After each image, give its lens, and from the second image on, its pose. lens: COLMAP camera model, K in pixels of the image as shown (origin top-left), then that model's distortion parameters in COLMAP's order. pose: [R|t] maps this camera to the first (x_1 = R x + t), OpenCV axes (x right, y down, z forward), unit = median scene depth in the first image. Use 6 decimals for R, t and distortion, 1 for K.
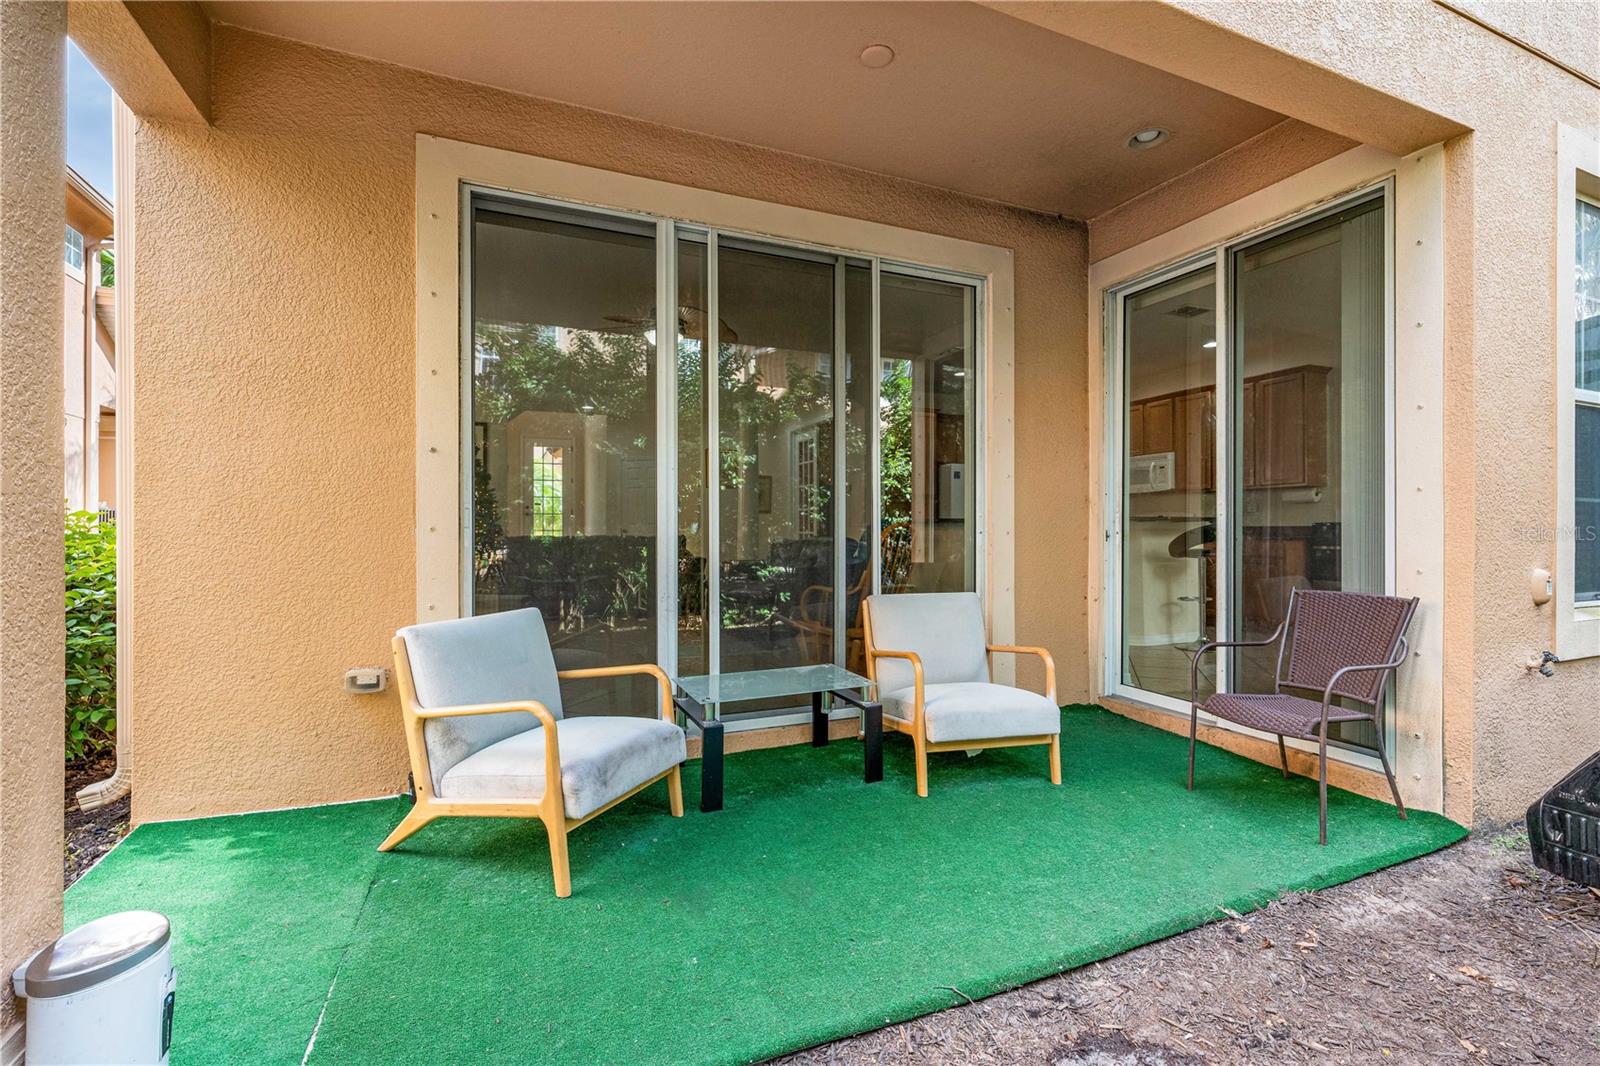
lens RADIAL K [[706.8, 0, 793.0], [0, 706.8, 533.9], [0, 0, 1]] dist [-0.002688, -0.001296]
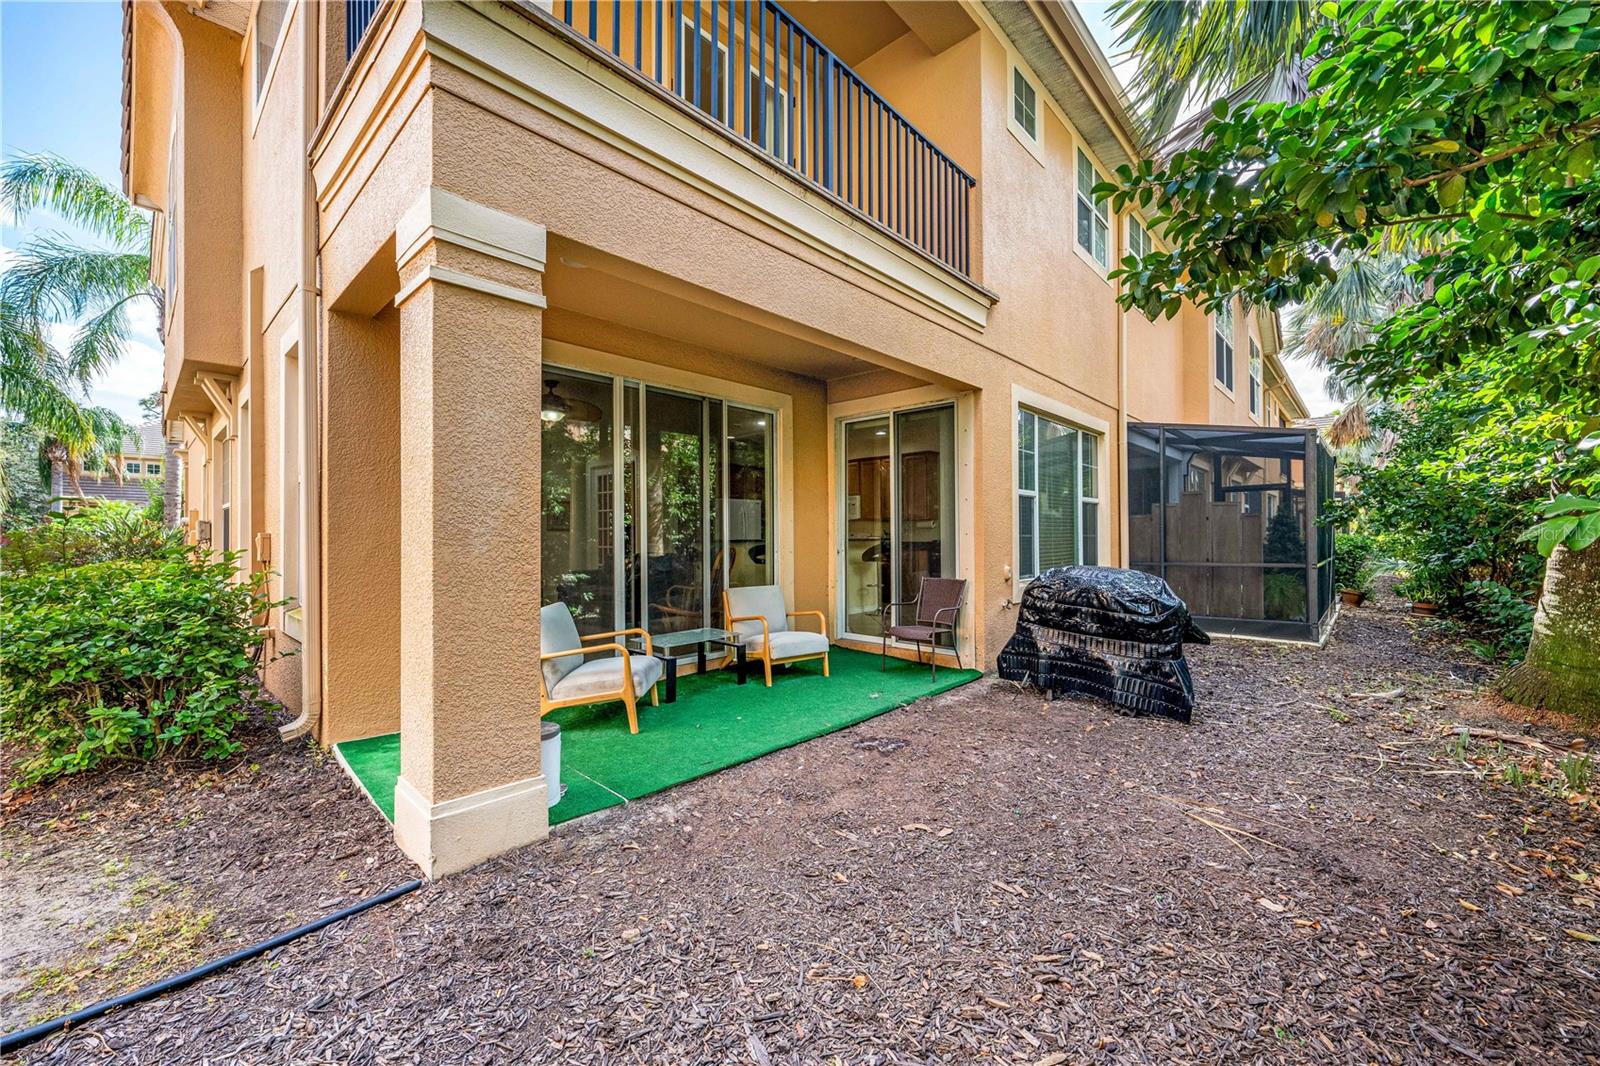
lens RADIAL K [[614.8, 0, 802.7], [0, 614.8, 536.7], [0, 0, 1]] dist [-0.004083, 0.000124]
pose [[0.911513, -0.004873, 0.411243, -0.419409], [0.007801, 0.999955, -0.005442, -0.041644], [-0.411198, 0.008169, 0.911509, -0.595492]]
